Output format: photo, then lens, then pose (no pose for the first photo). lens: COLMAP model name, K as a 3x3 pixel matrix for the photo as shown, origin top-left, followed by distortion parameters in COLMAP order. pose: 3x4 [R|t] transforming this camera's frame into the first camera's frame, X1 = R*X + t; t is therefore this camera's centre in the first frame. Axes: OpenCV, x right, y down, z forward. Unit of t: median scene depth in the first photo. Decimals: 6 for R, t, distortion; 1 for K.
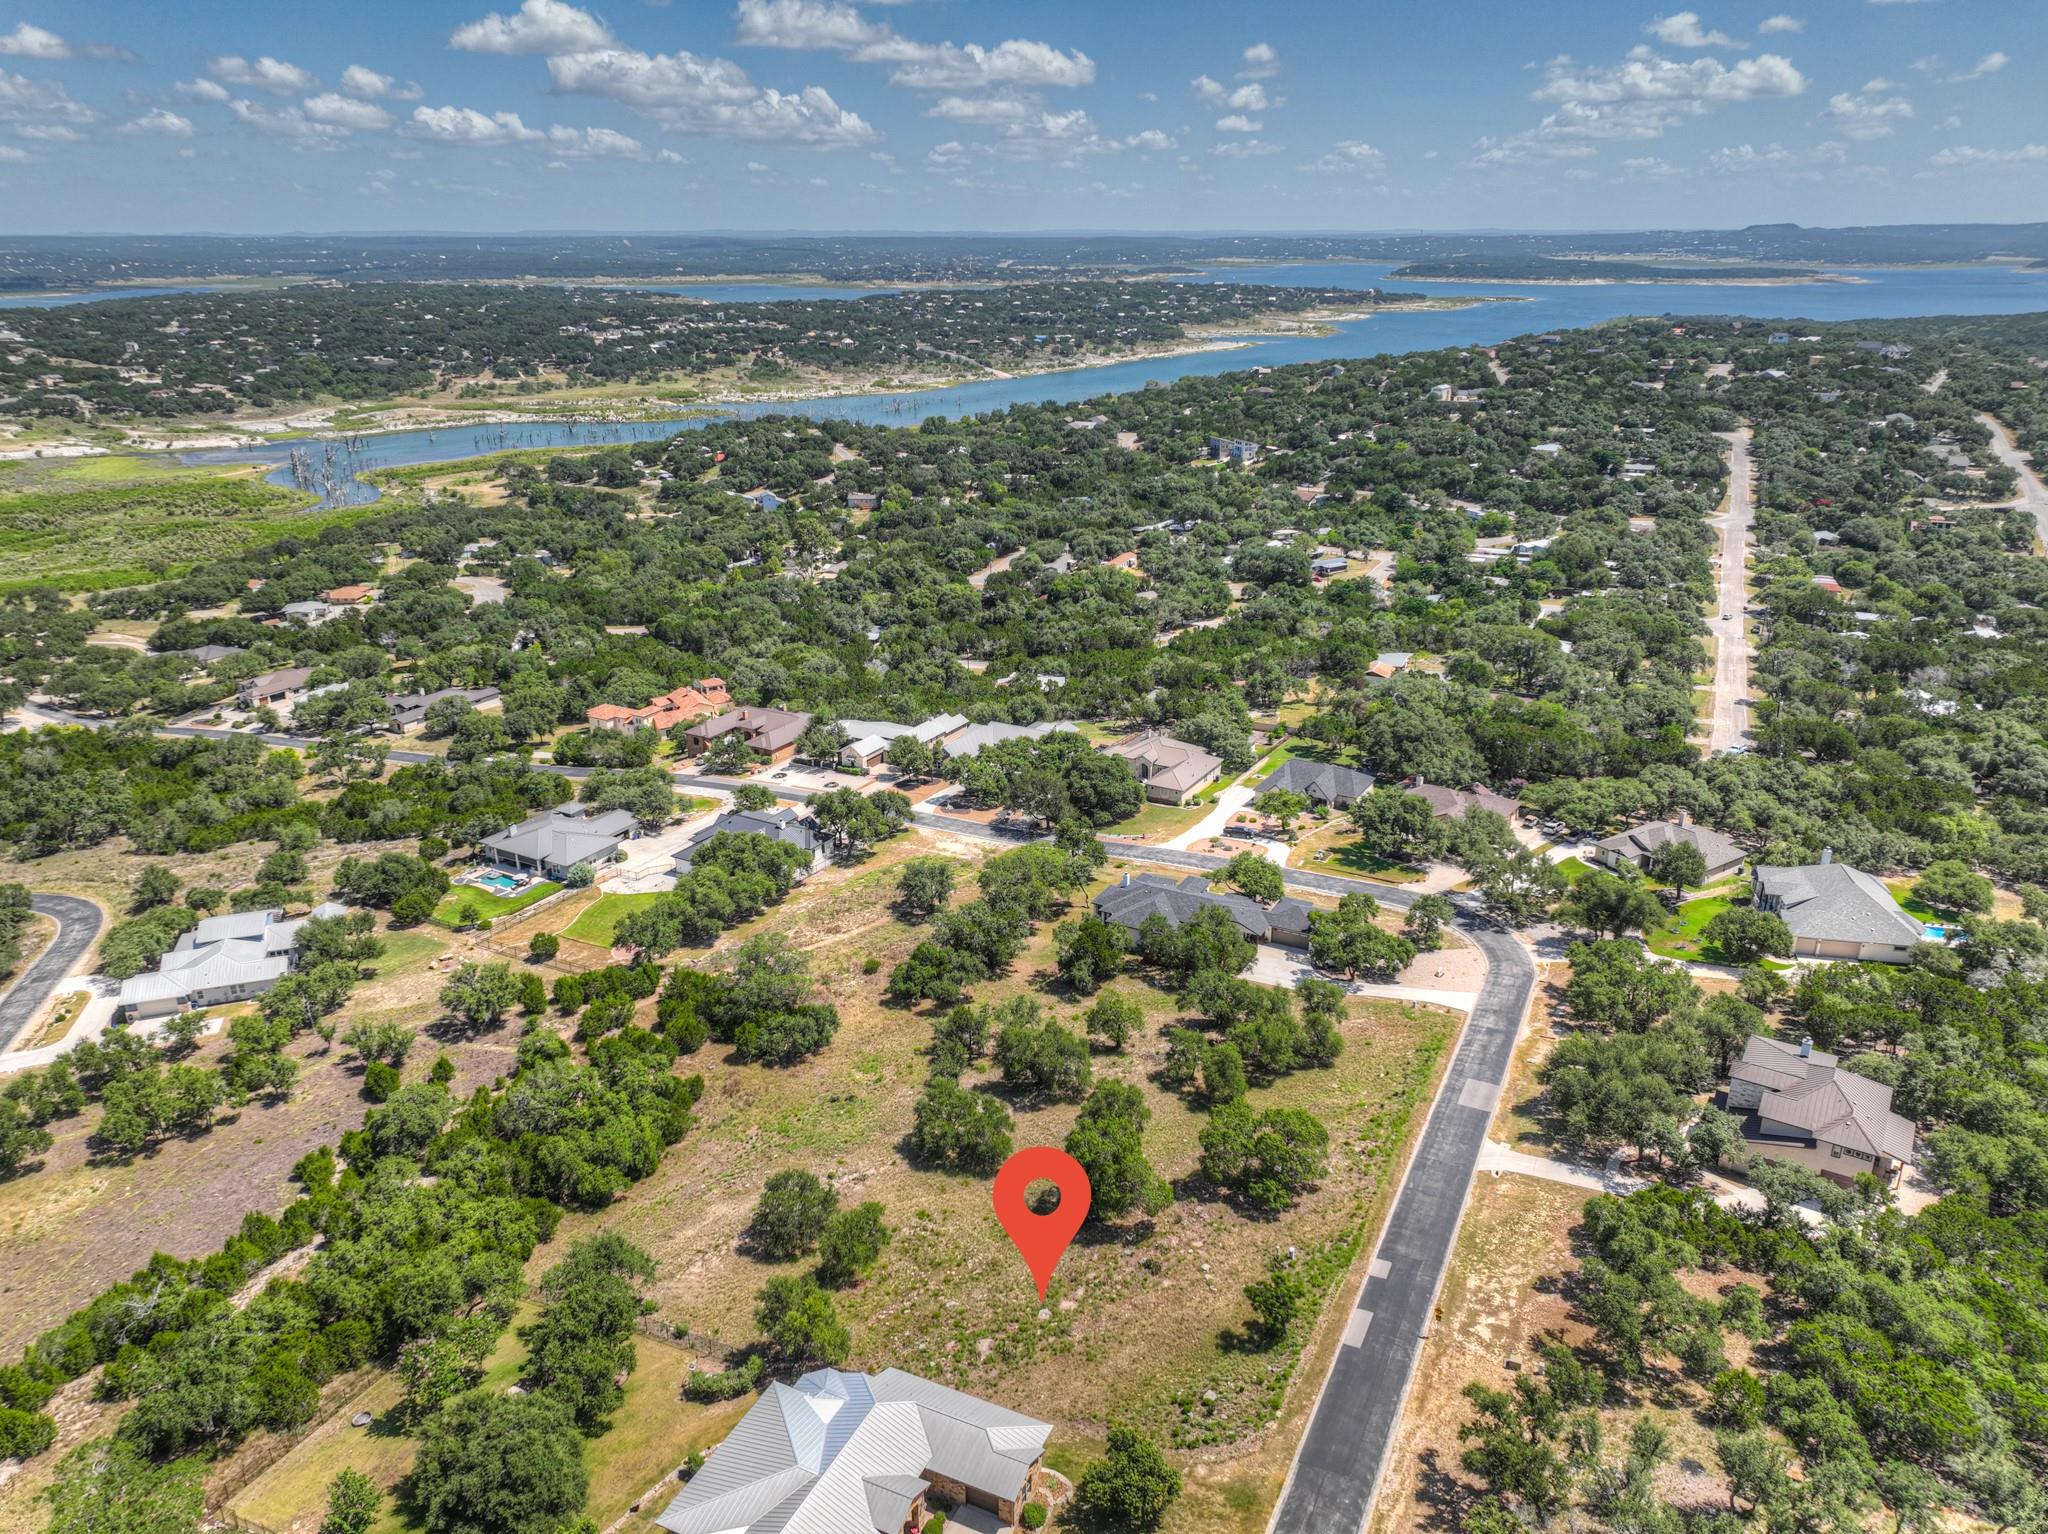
lens RADIAL K [[1441.7, 0, 1025.3], [0, 1441.7, 760.8], [0, 0, 1]] dist [-0.004843, 0.024617]
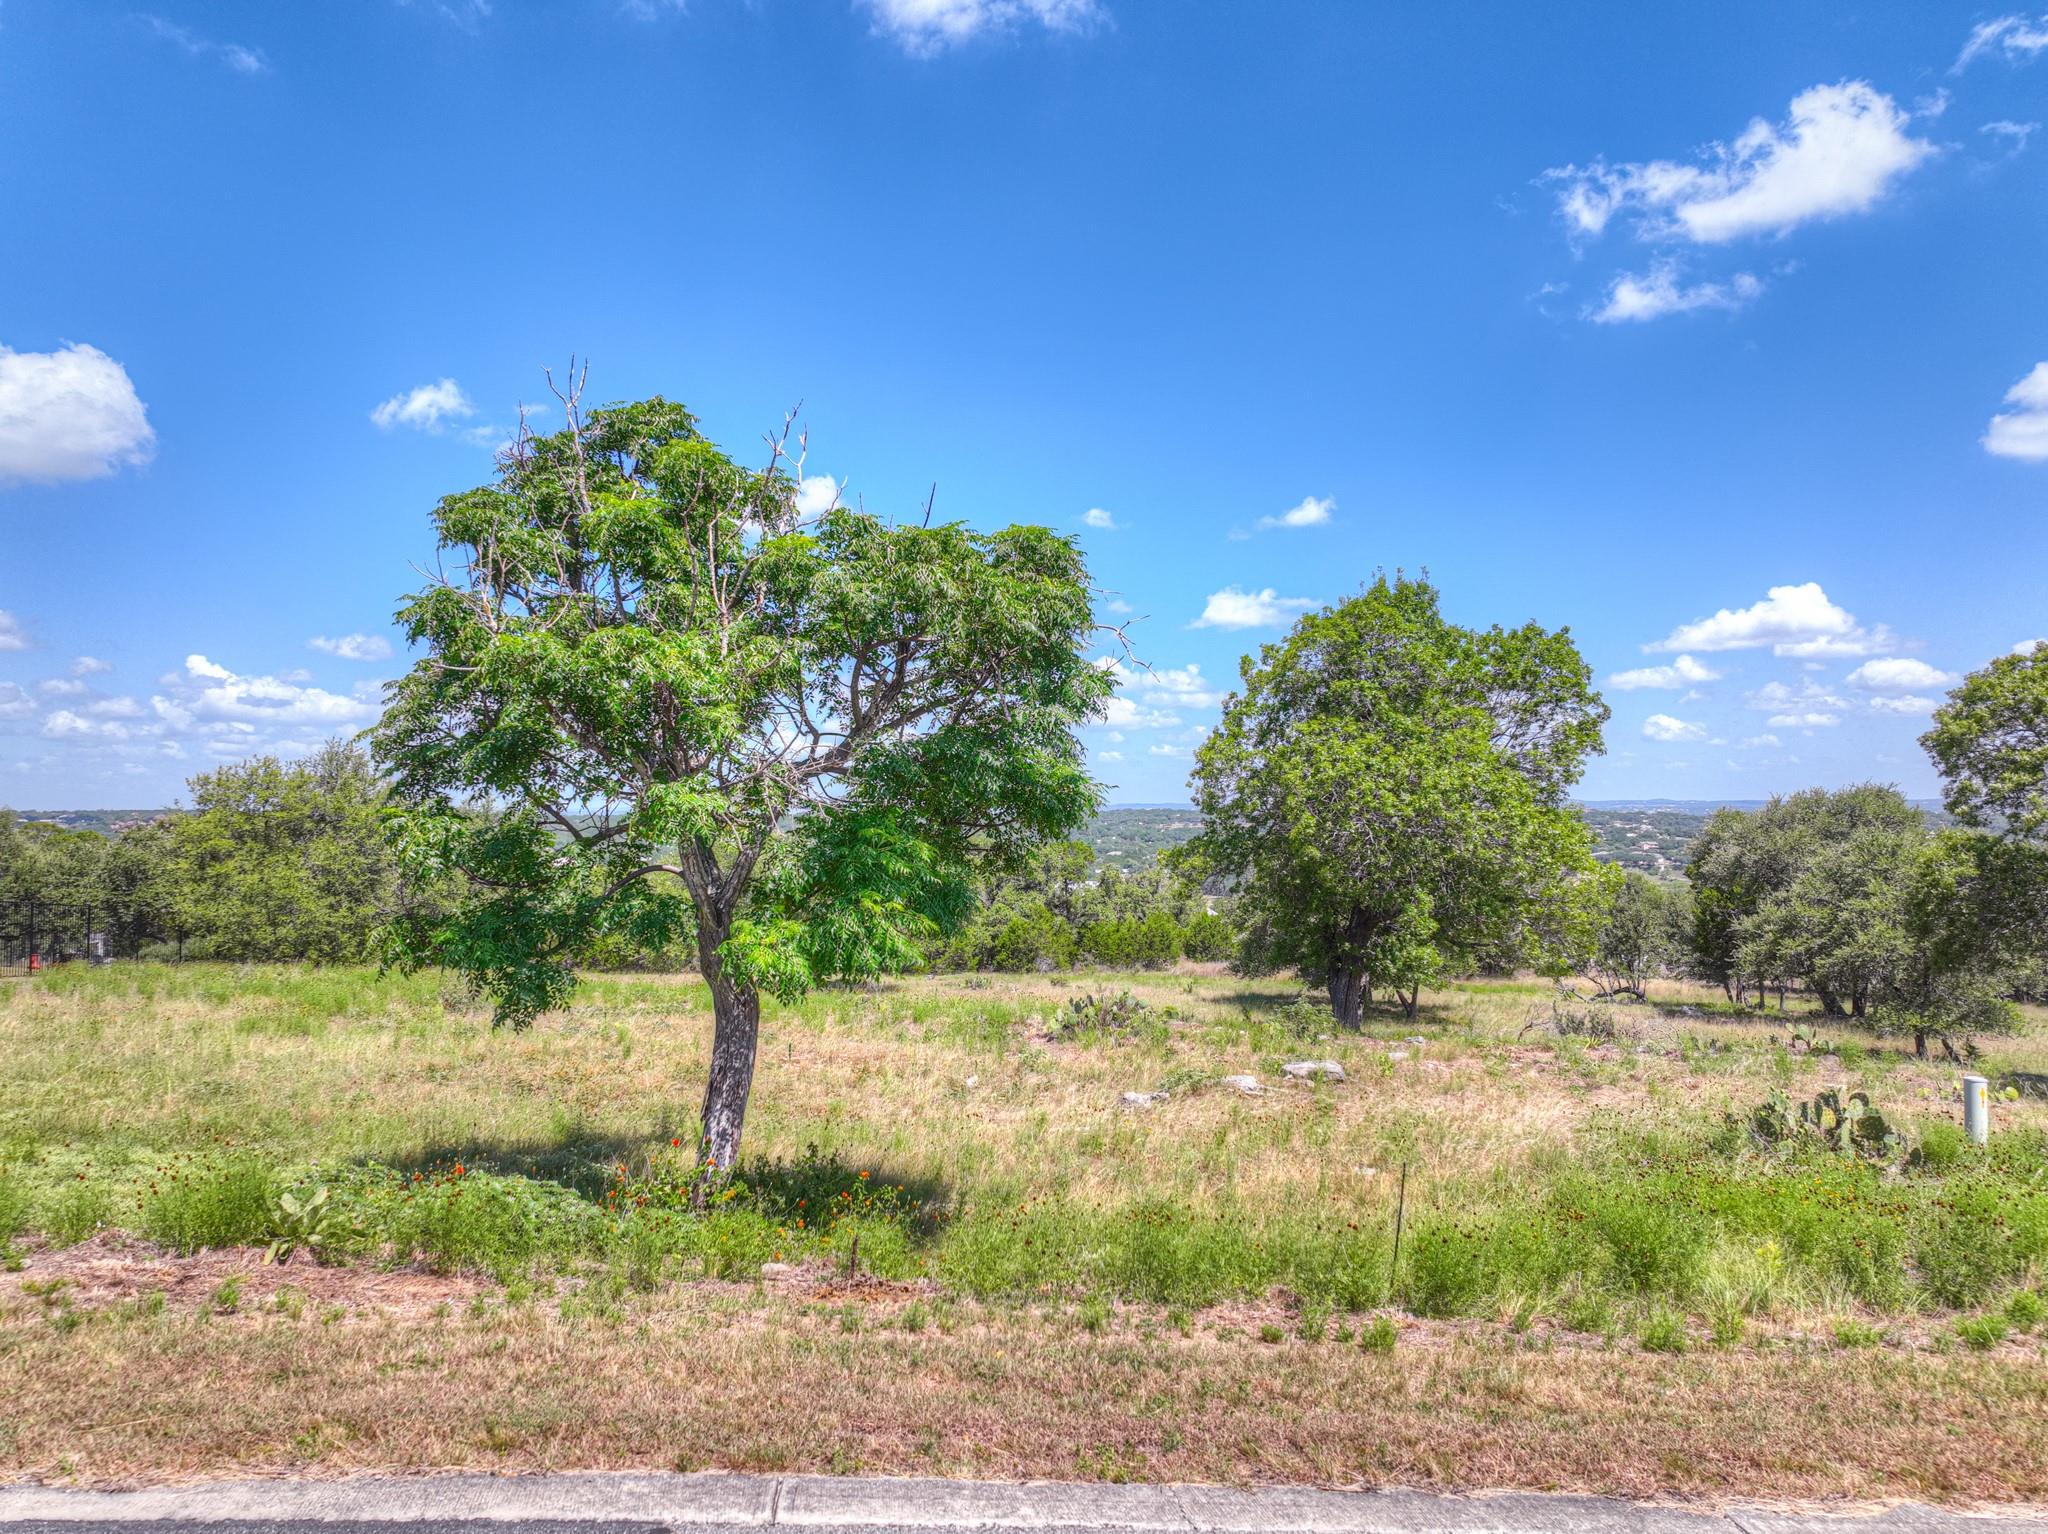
lens RADIAL K [[1441.7, 0, 1026.9], [0, 1441.7, 745.0], [0, 0, 1]] dist [-0.004843, 0.024617]
pose [[0.509420, -0.037983, -0.859679, 0.105554], [-0.294140, 0.931165, -0.215440, 0.165358], [0.808686, 0.362615, 0.463181, 0.414720]]
